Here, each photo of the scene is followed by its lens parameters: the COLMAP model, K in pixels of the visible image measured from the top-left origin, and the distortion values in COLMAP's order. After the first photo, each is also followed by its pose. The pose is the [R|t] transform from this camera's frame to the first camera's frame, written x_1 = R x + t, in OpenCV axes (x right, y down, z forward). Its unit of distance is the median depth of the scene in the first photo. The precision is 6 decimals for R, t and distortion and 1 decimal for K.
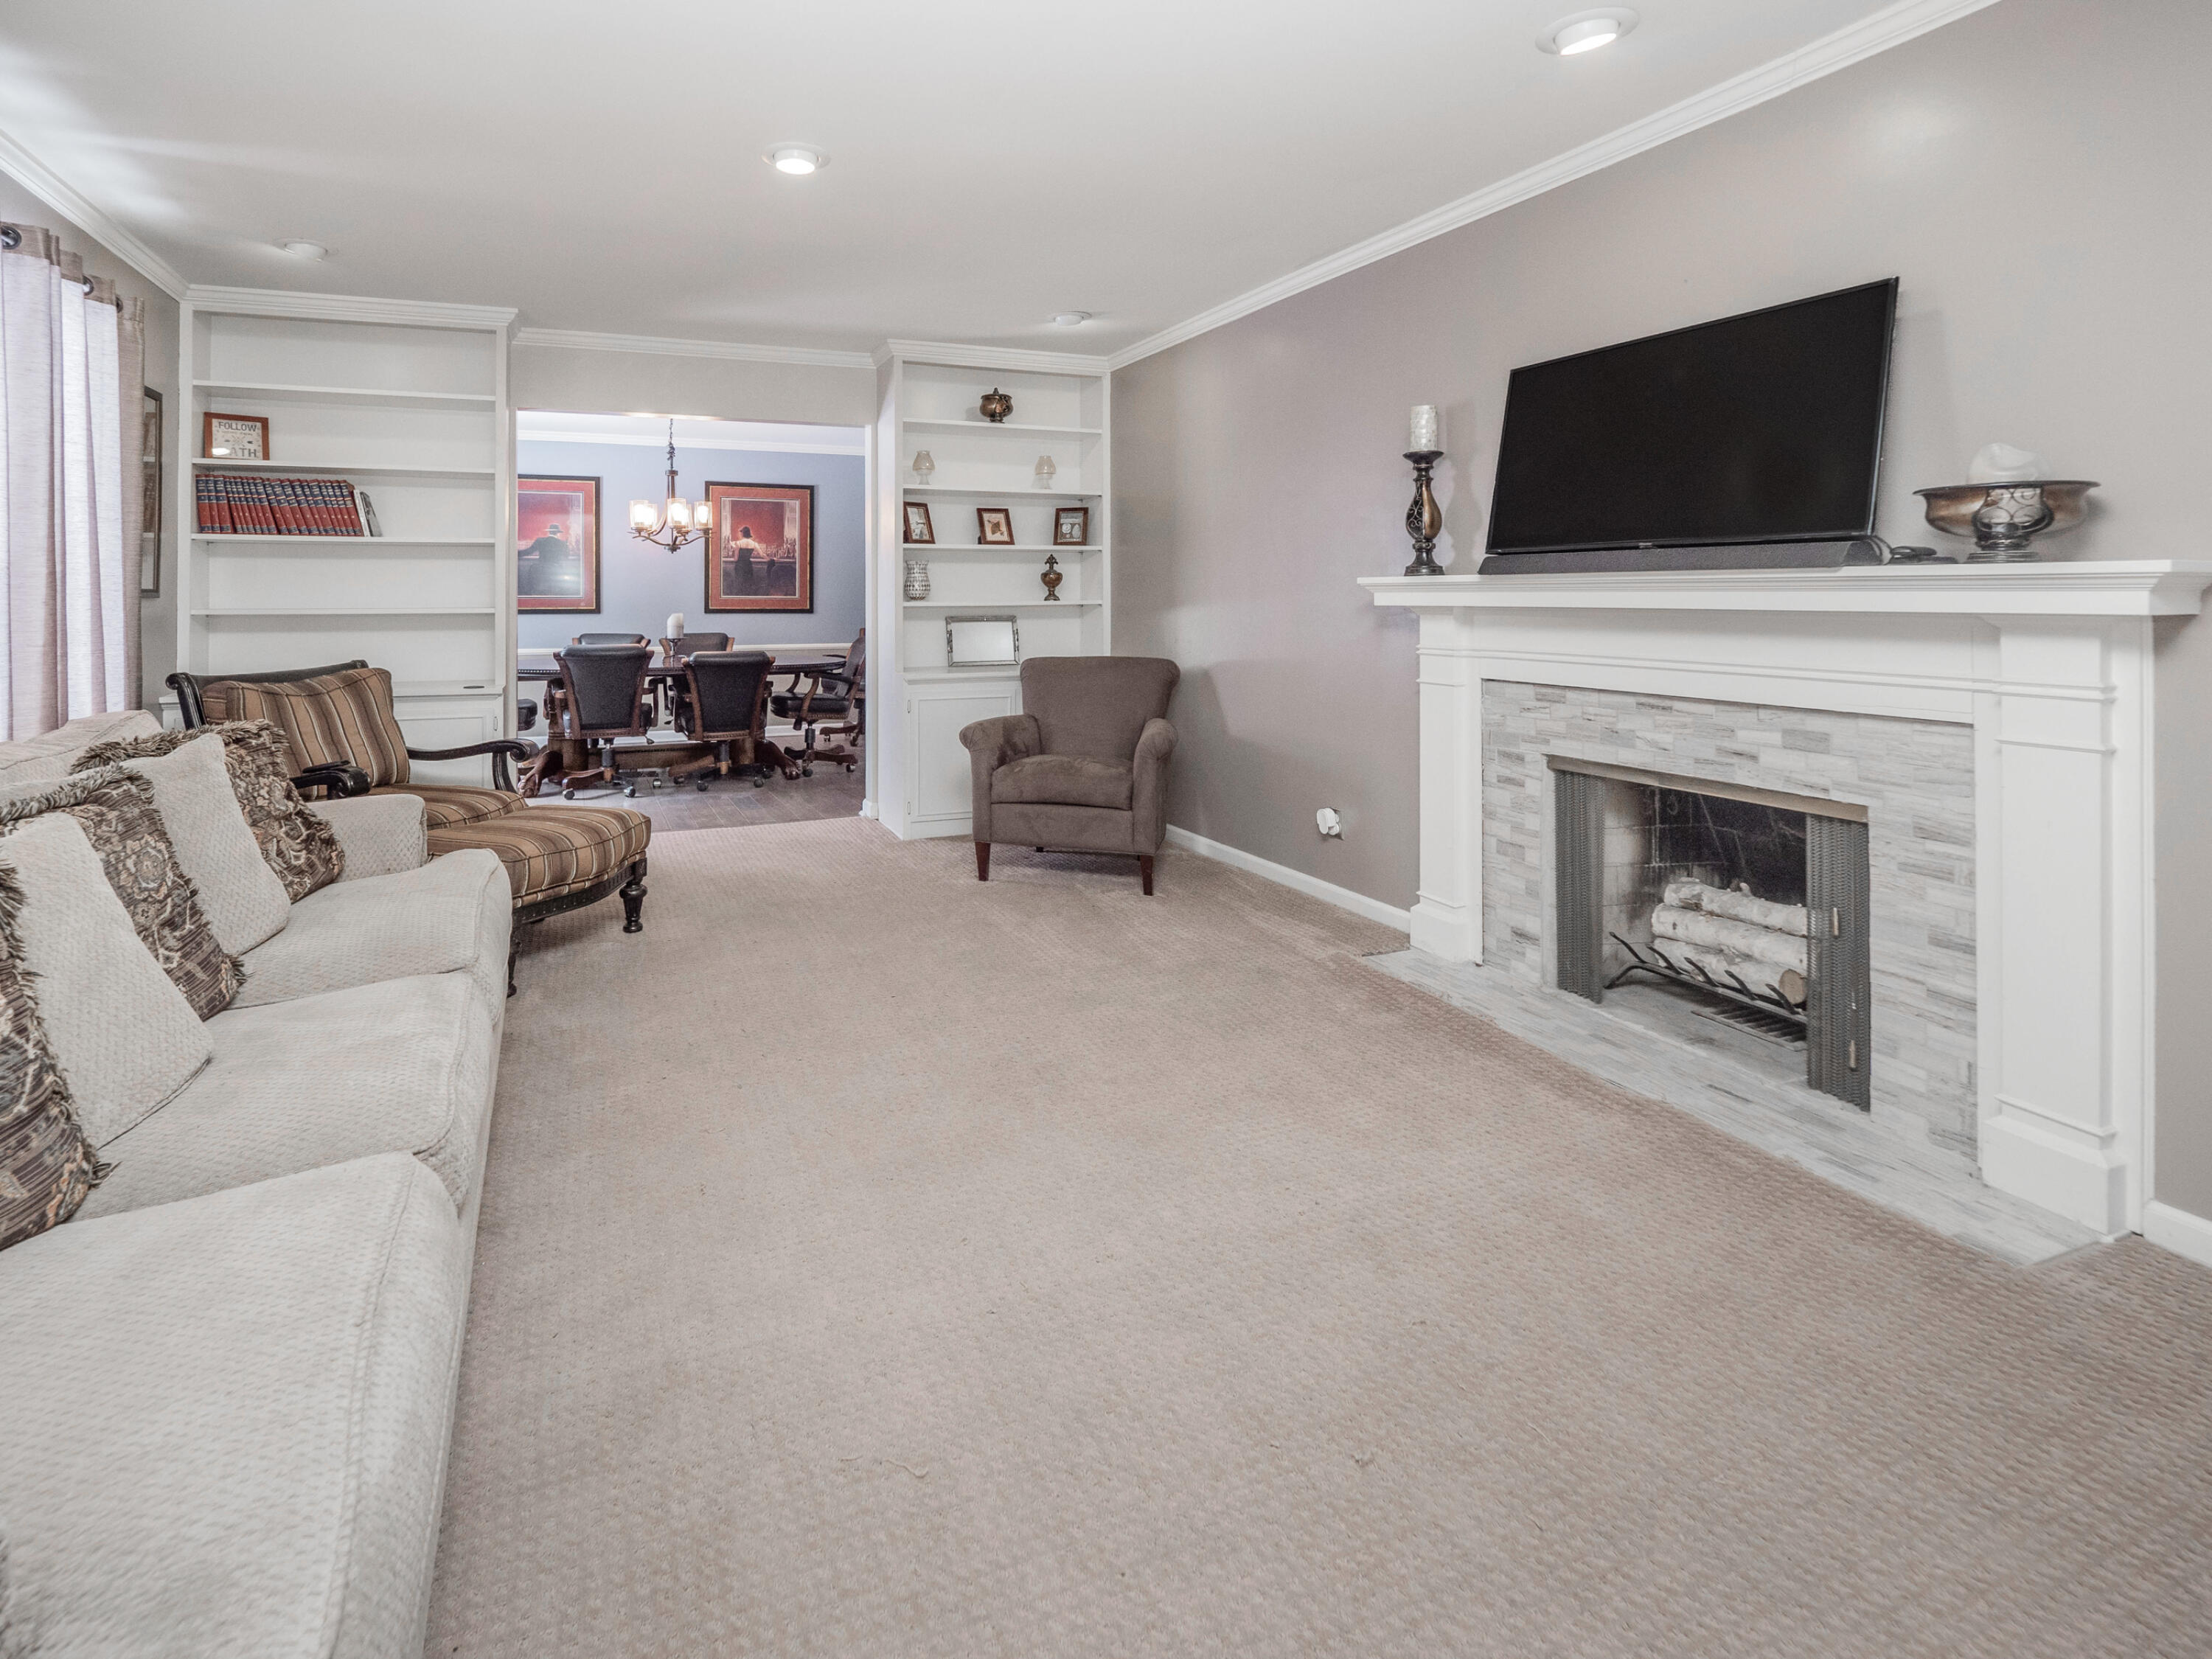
lens RADIAL K [[1059.9, 0, 1103.8], [0, 1059.9, 662.8], [0, 0, 1]] dist [-0.003475, -0.001051]
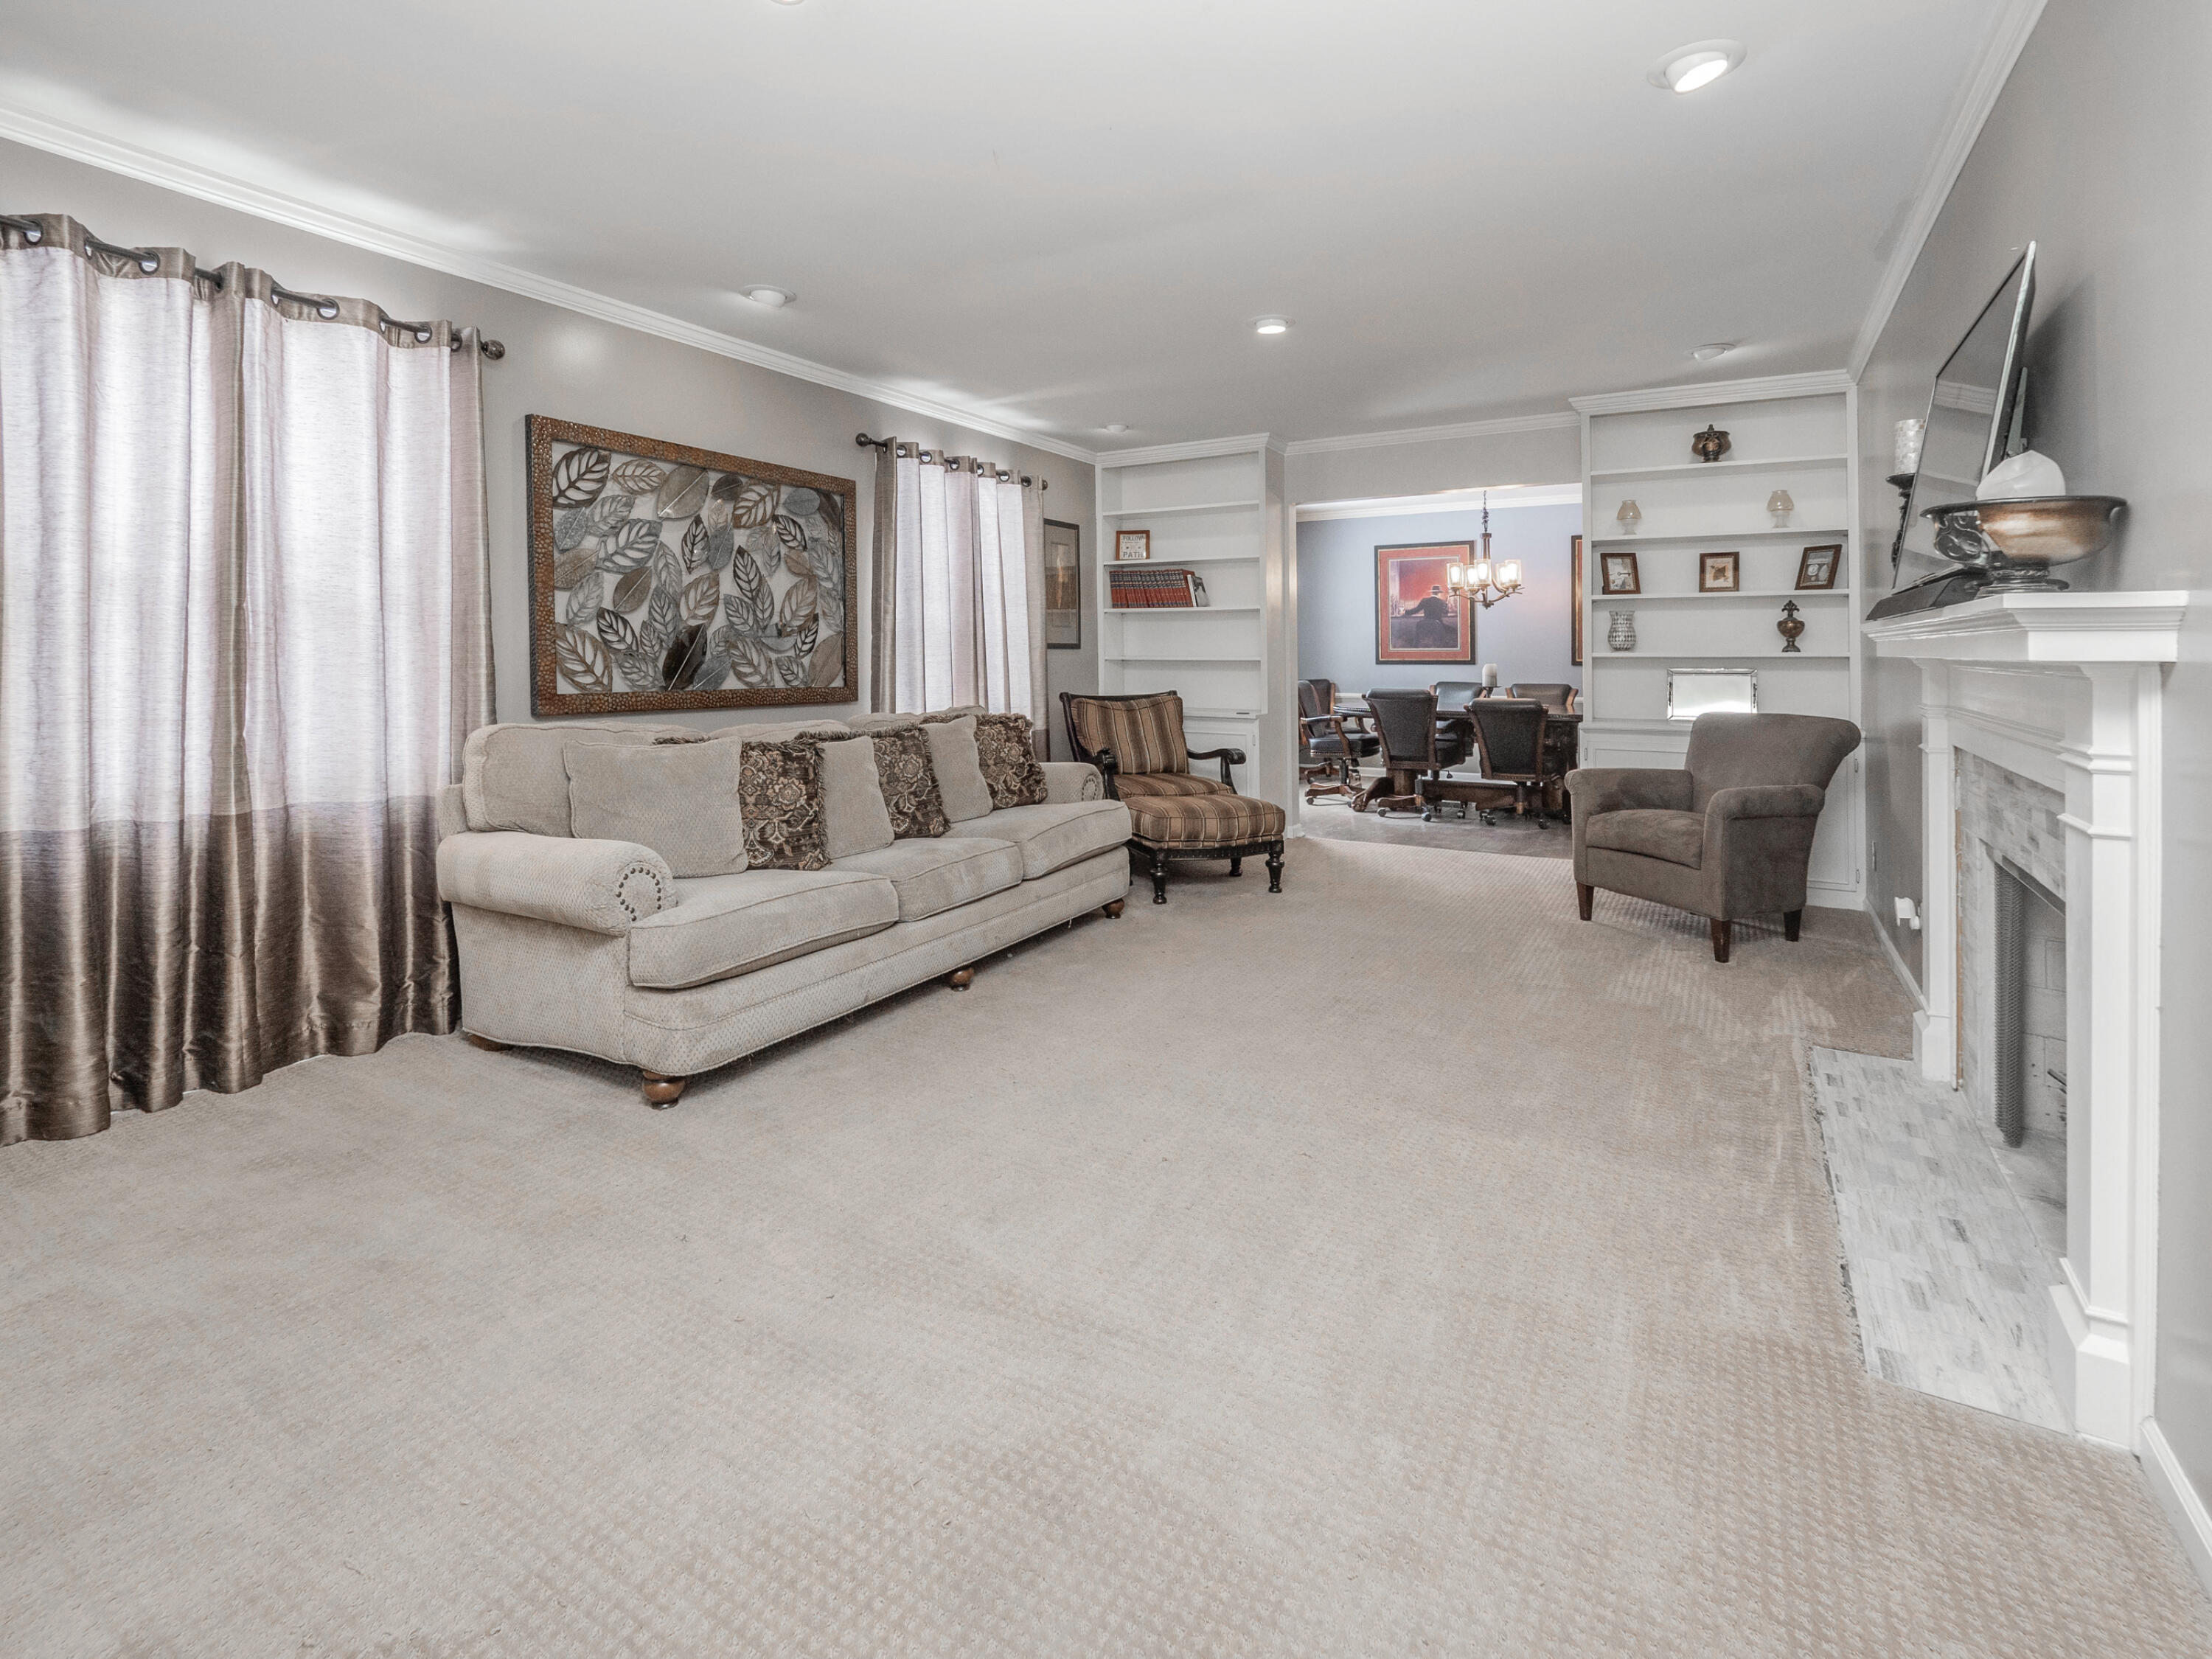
lens RADIAL K [[1102.2, 0, 1106.0], [0, 1102.2, 829.5], [0, 0, 1]] dist [-0.024136, -0.000027]
pose [[0.605447, 0.125350, -0.785952, 0.380739], [-0.047633, 0.991456, 0.121431, 0.006192], [0.794459, -0.036083, 0.606245, -0.028824]]
